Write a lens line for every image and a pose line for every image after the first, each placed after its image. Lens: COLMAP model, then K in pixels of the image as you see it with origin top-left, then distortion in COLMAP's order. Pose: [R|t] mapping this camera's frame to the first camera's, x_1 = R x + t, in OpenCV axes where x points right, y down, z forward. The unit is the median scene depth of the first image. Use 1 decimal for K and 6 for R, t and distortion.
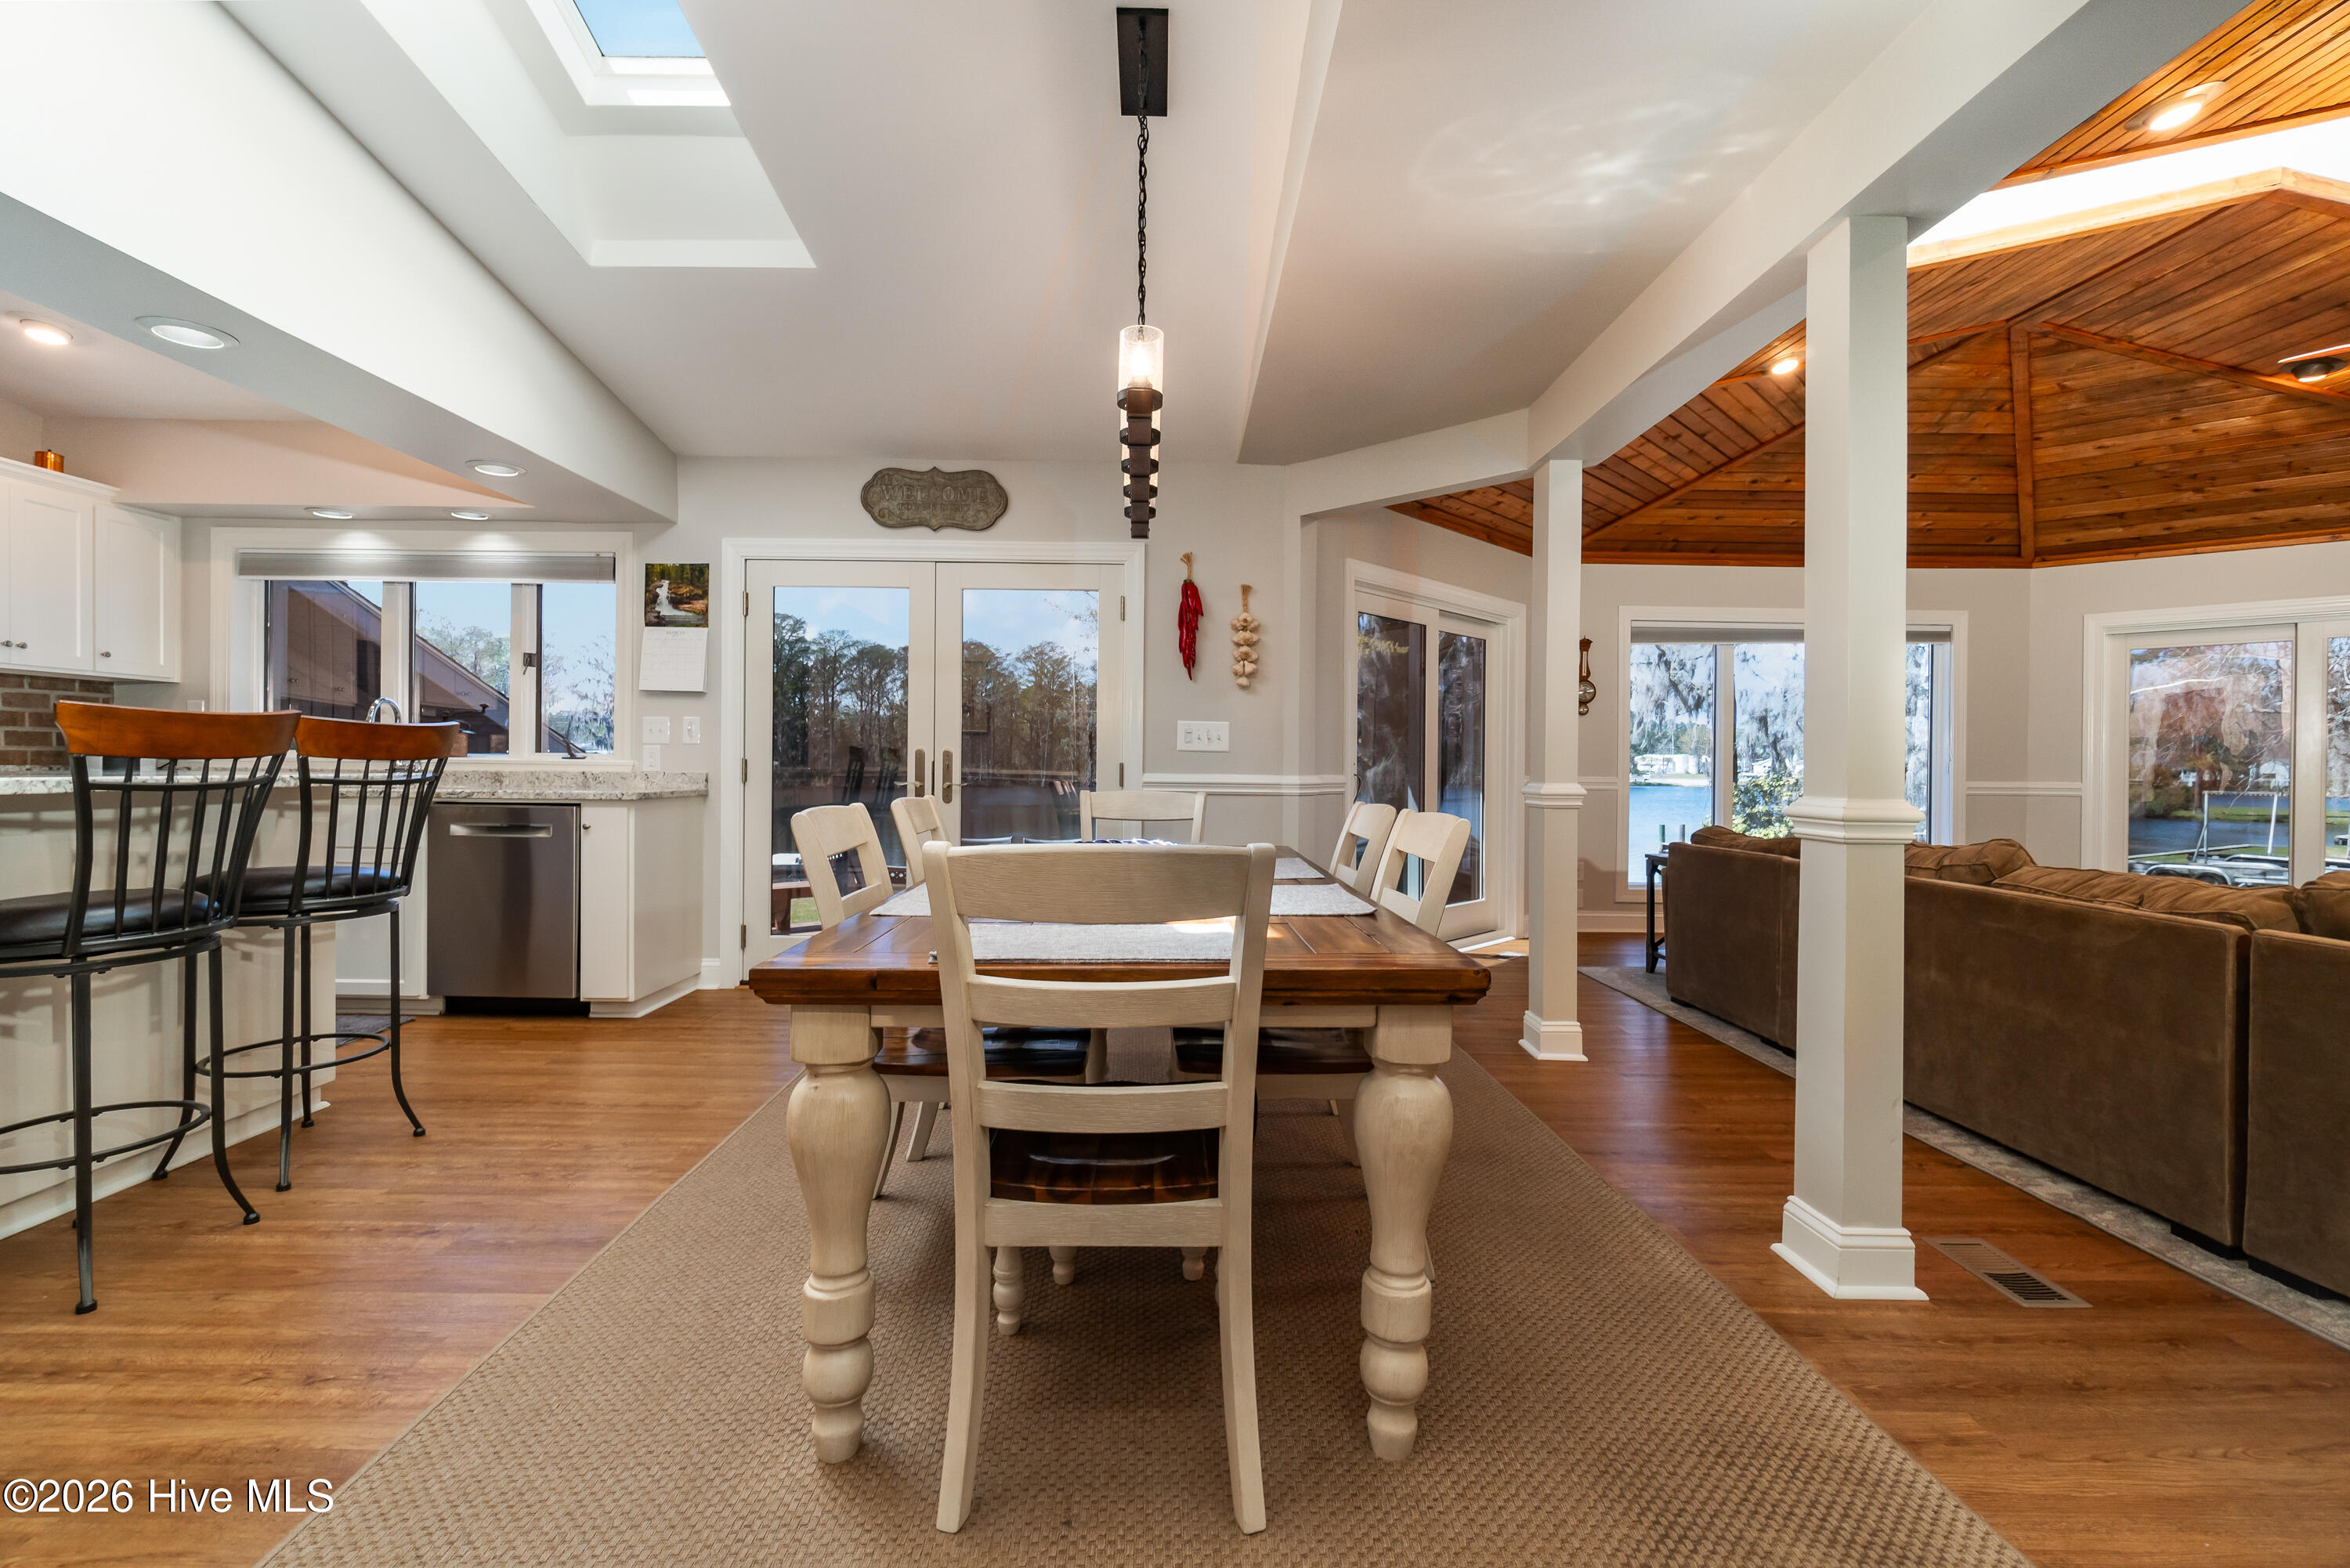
lens RADIAL K [[1038.1, 0, 1175.0], [0, 1038.1, 784.0], [0, 0, 1]] dist [-0.002862, 0.000114]
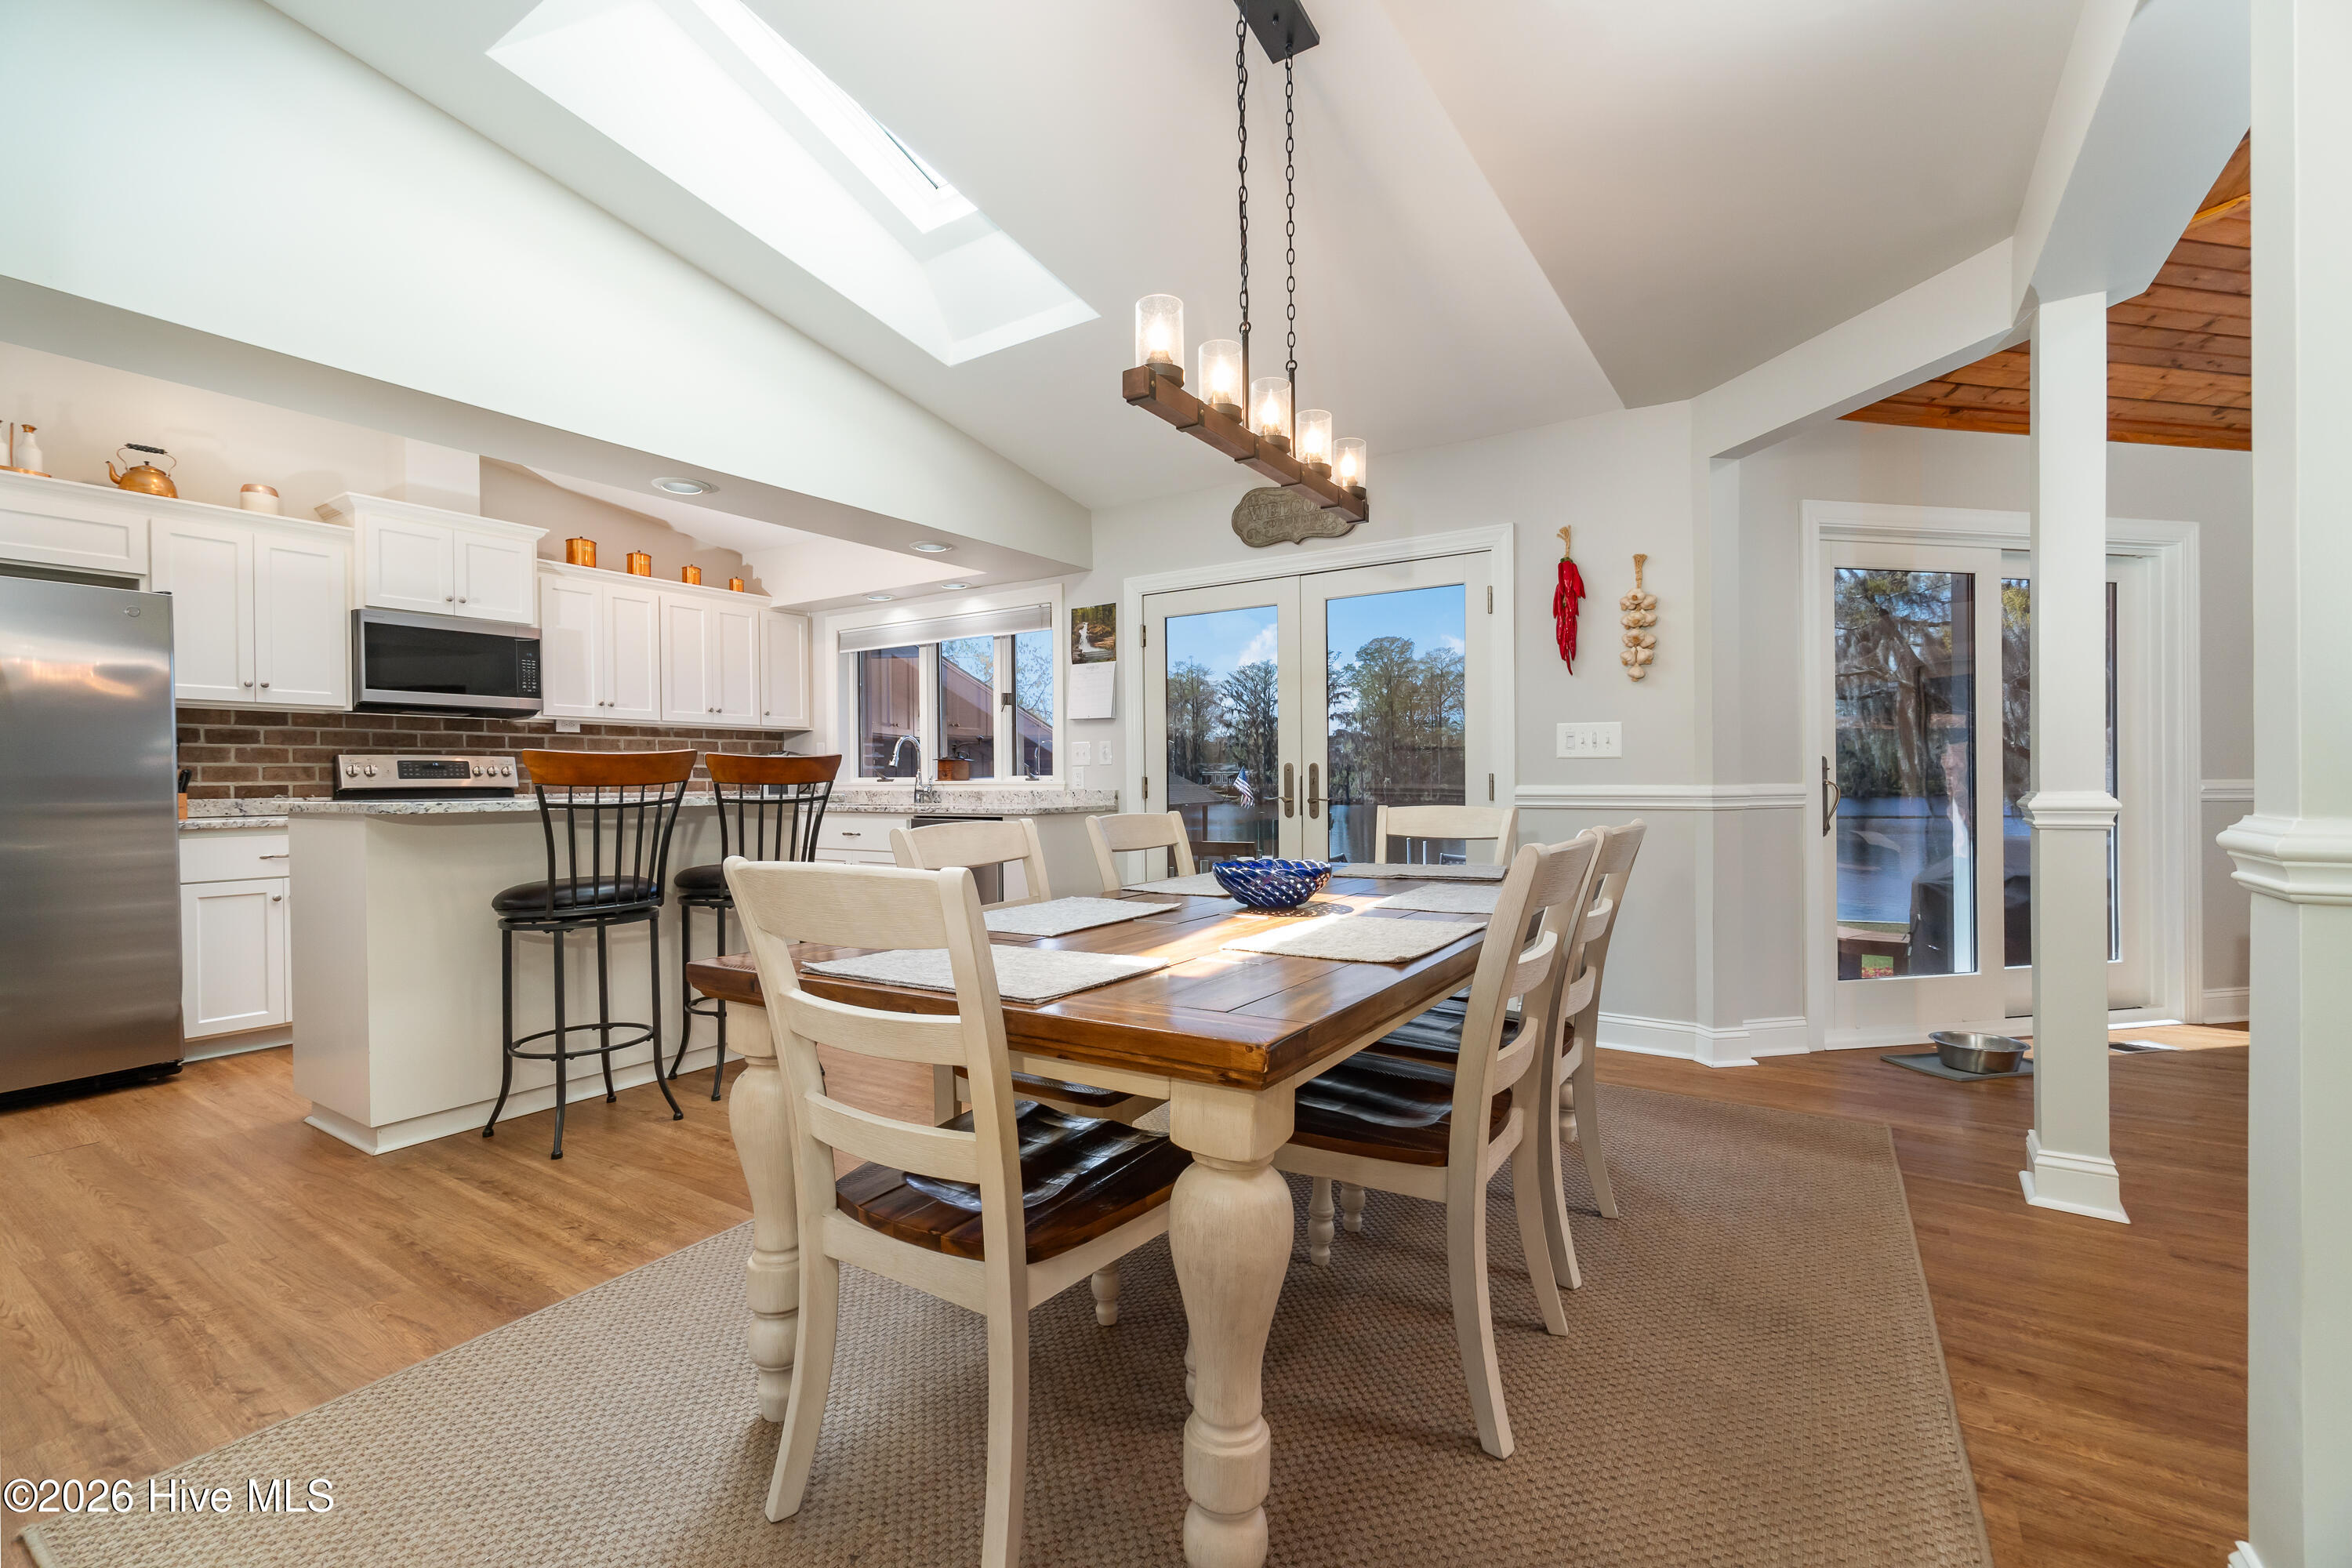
lens RADIAL K [[1025.0, 0, 1126.6], [0, 1025.0, 796.6], [0, 0, 1]] dist [-0.007712, -0.000133]
pose [[0.825361, -0.009254, -0.564530, 0.187707], [0.007922, 0.999957, -0.004808, 0.001094], [0.564550, -0.000504, 0.825399, 0.101356]]
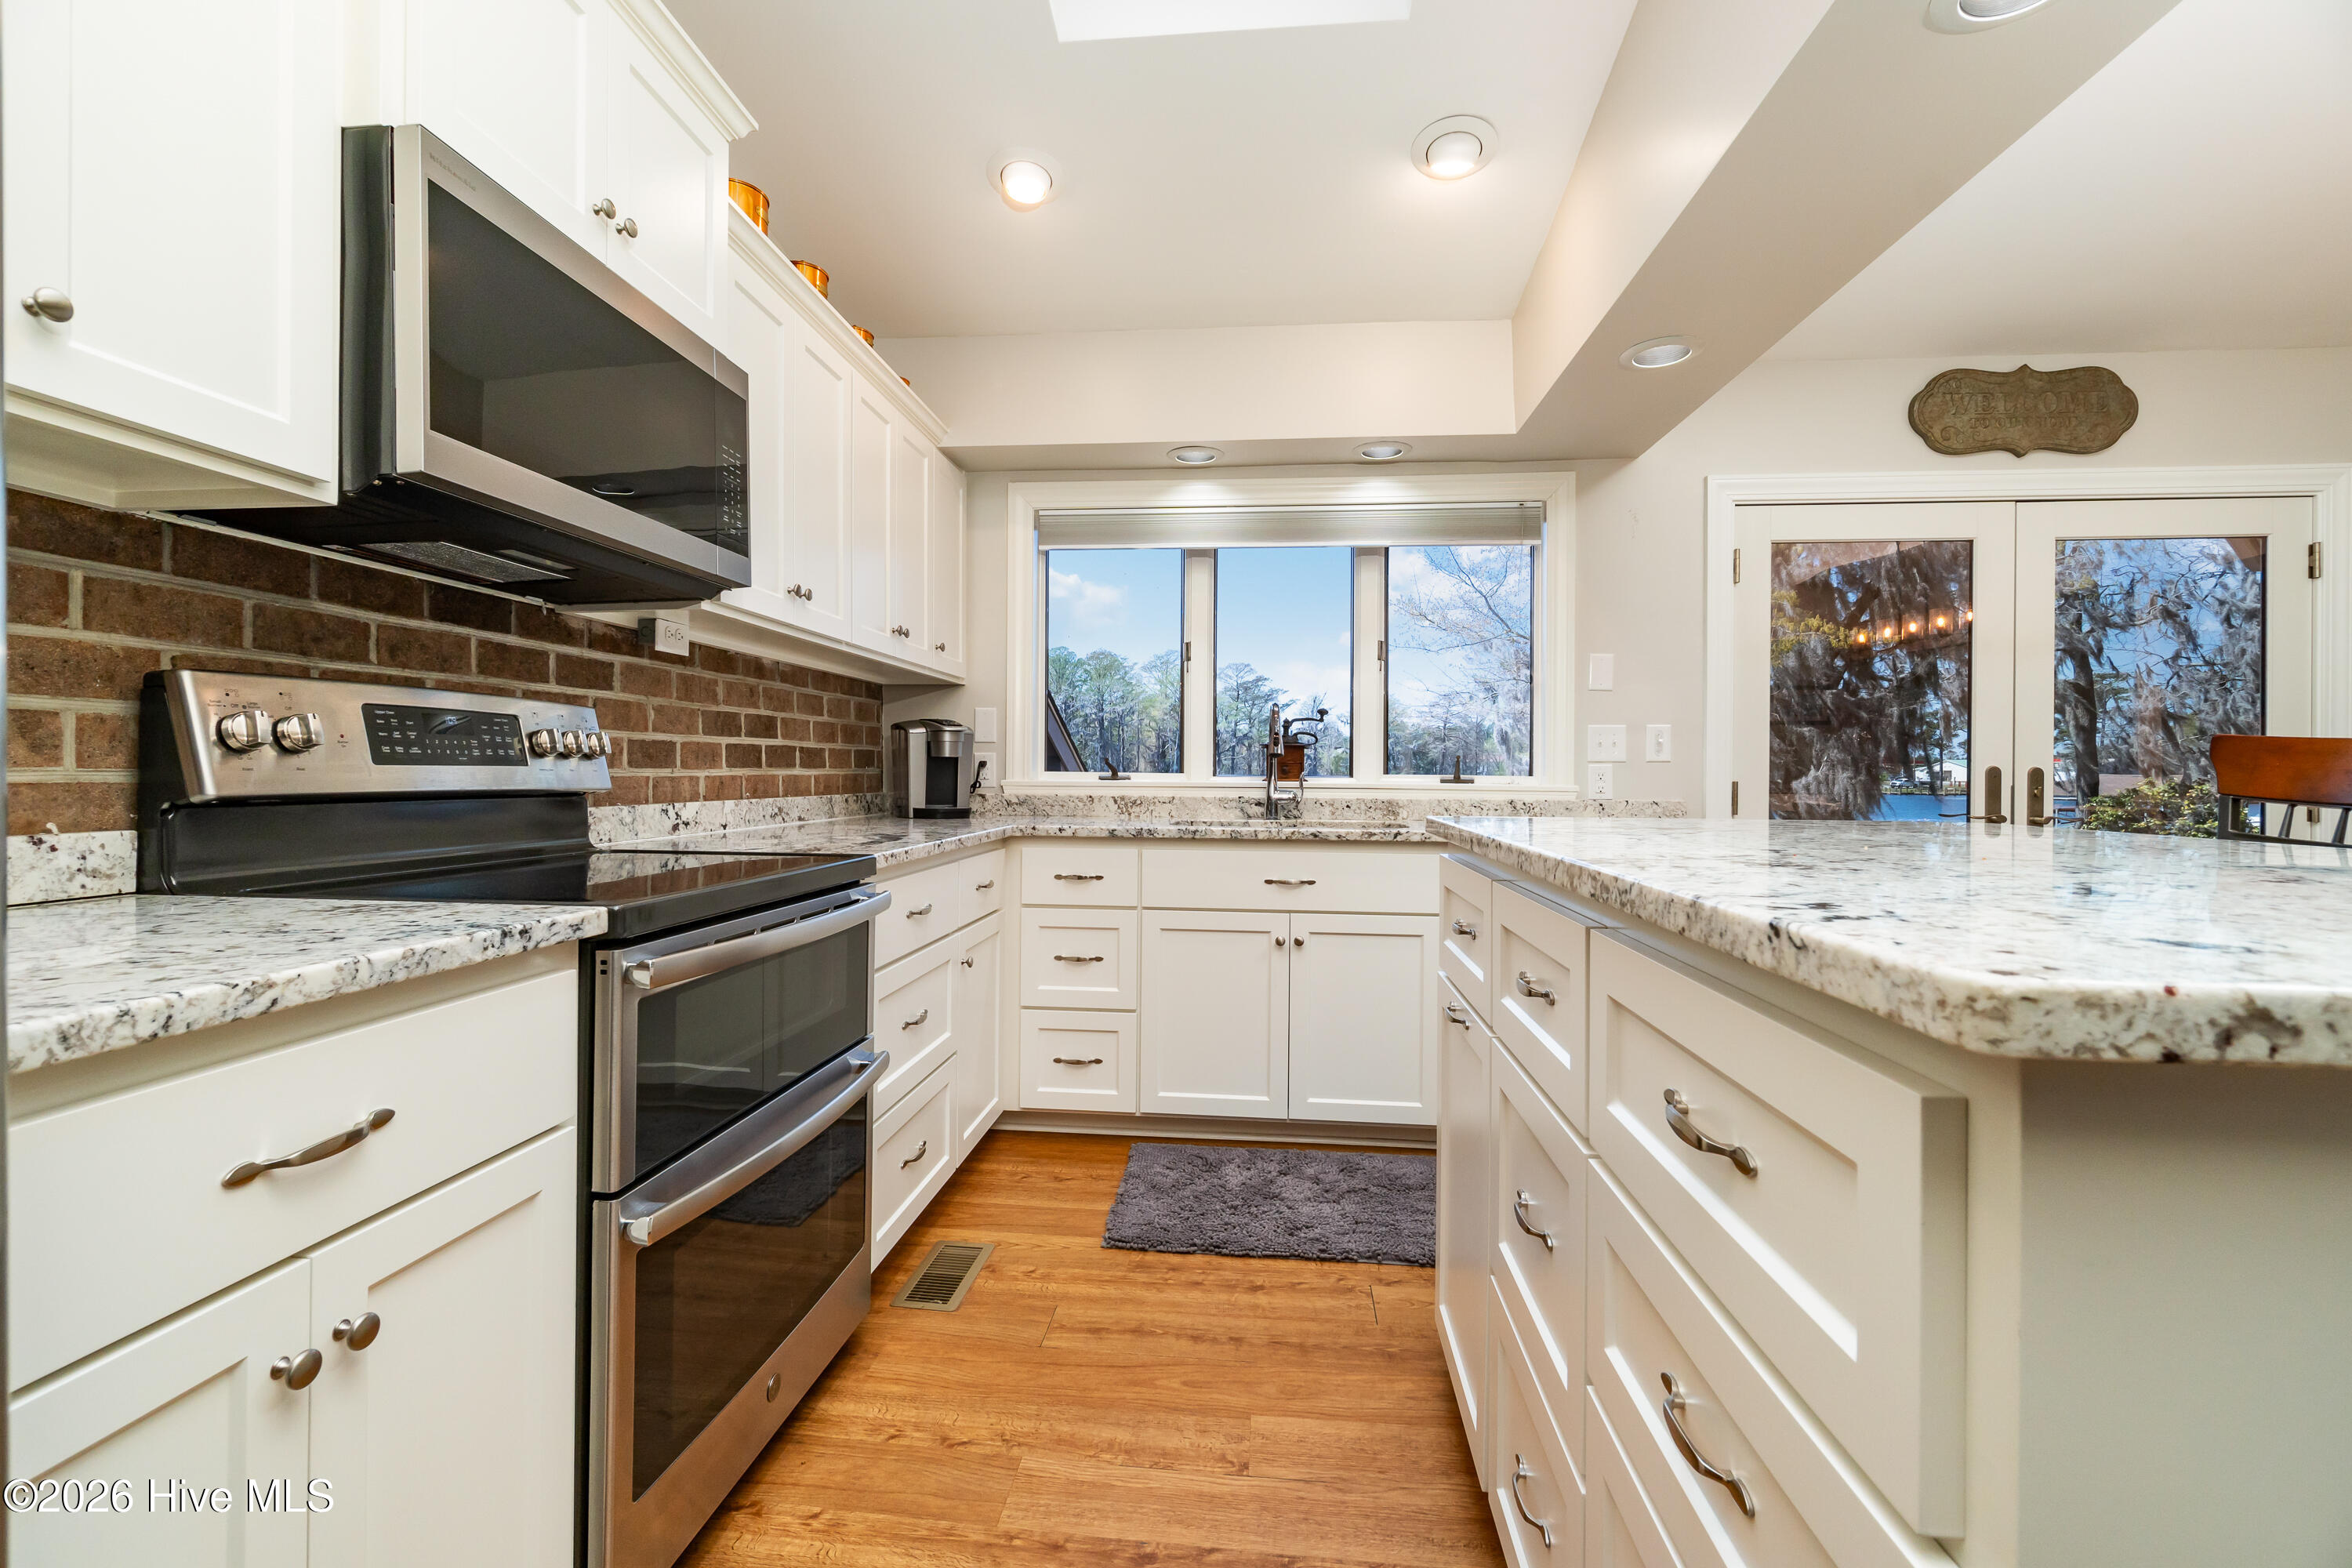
lens RADIAL K [[1039.1, 0, 1176.0], [0, 1039.1, 784.0], [0, 0, 1]] dist [-0.002862, 0.000114]
pose [[0.995000, -0.003989, -0.099792, -0.748576], [0.003219, 0.999964, -0.007880, -0.018673], [0.099820, 0.007519, 0.994977, 0.250991]]
